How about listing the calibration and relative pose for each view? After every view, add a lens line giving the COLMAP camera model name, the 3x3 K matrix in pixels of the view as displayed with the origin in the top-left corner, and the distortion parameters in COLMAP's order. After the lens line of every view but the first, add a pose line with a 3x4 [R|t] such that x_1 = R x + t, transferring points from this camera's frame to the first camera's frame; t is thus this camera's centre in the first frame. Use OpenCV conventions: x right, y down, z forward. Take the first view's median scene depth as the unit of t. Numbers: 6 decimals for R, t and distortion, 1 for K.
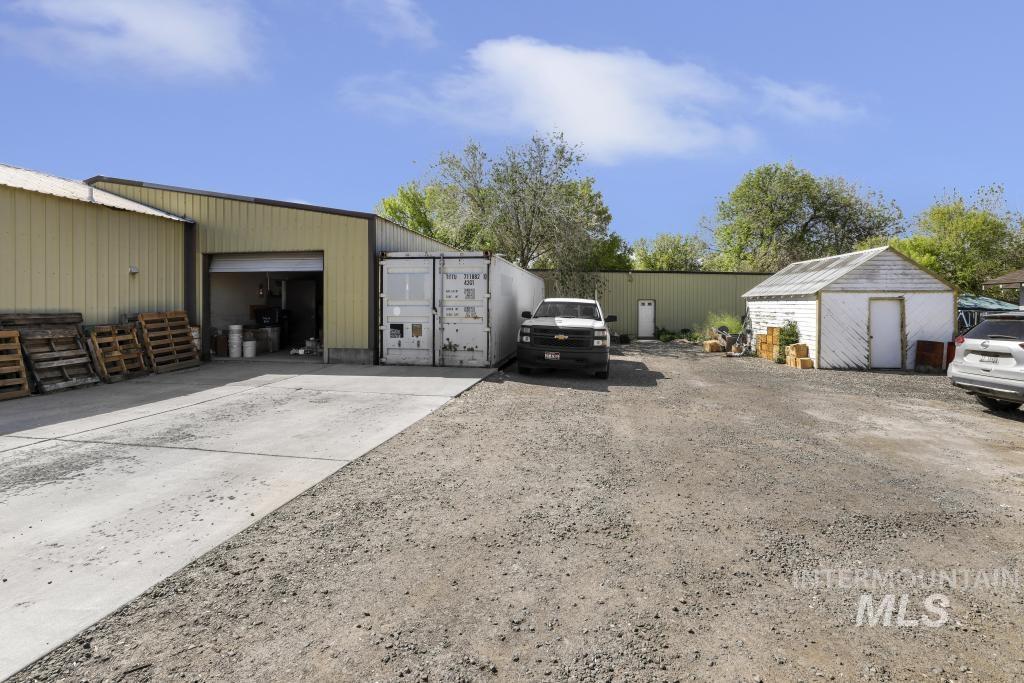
lens RADIAL K [[442.1, 0, 514.9], [0, 442.1, 315.7], [0, 0, 1]] dist [-0.040755, 0.010814]
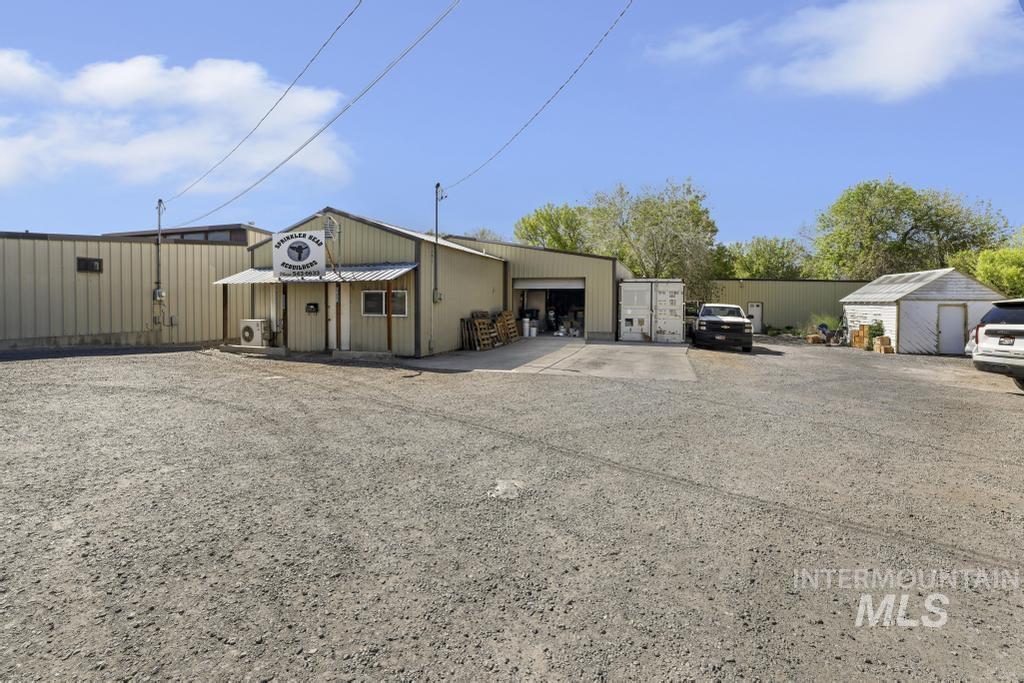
lens RADIAL K [[442.1, 0, 502.7], [0, 442.1, 317.1], [0, 0, 1]] dist [-0.040755, 0.010814]
pose [[0.982847, 0.011061, -0.184093, -0.332648], [-0.009339, 0.999904, 0.010216, -0.000560], [0.184188, -0.008322, 0.982856, -0.655530]]
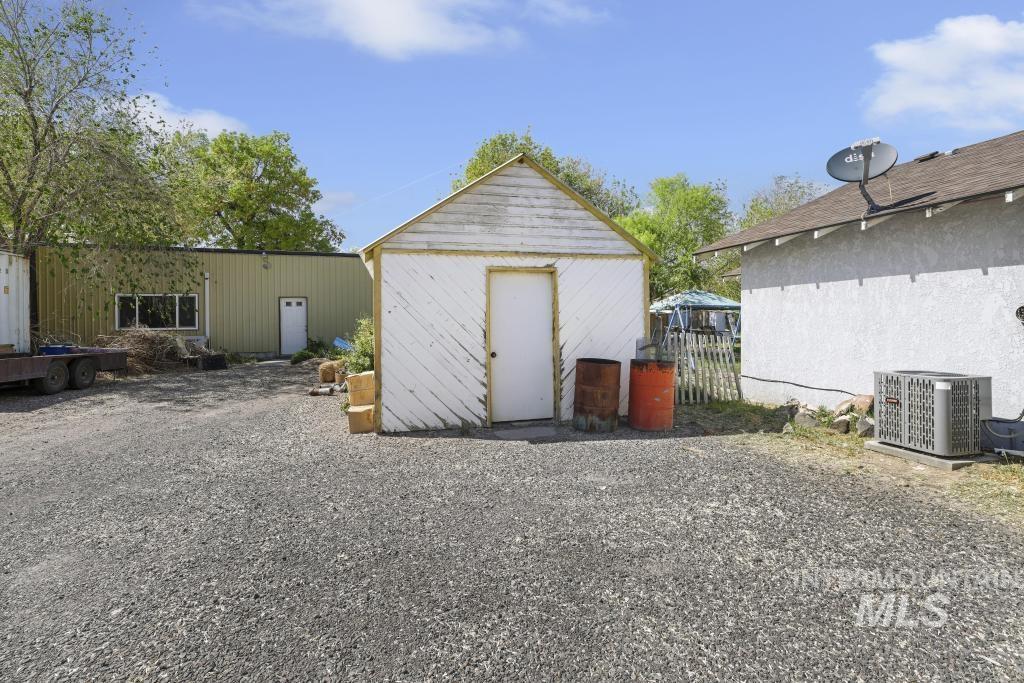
lens RADIAL K [[442.1, 0, 515.8], [0, 442.1, 328.7], [0, 0, 1]] dist [-0.040755, 0.010814]
pose [[0.923946, -0.017021, 0.382144, 0.672793], [0.015528, 0.999855, 0.006989, 0.019709], [-0.382208, -0.000523, 0.924076, 0.568227]]
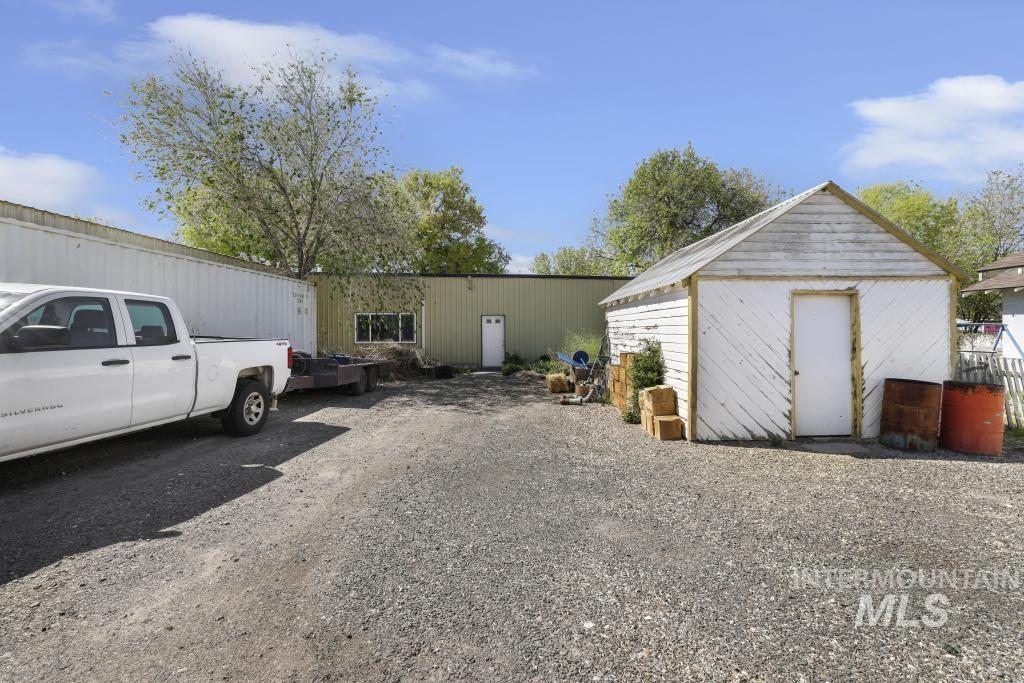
lens RADIAL K [[442.1, 0, 510.5], [0, 442.1, 341.9], [0, 0, 1]] dist [-0.040755, 0.010814]
pose [[0.990438, -0.006264, 0.137818, 0.446542], [0.006219, 0.999980, 0.000753, 0.012884], [-0.137820, 0.000111, 0.990457, 0.567586]]
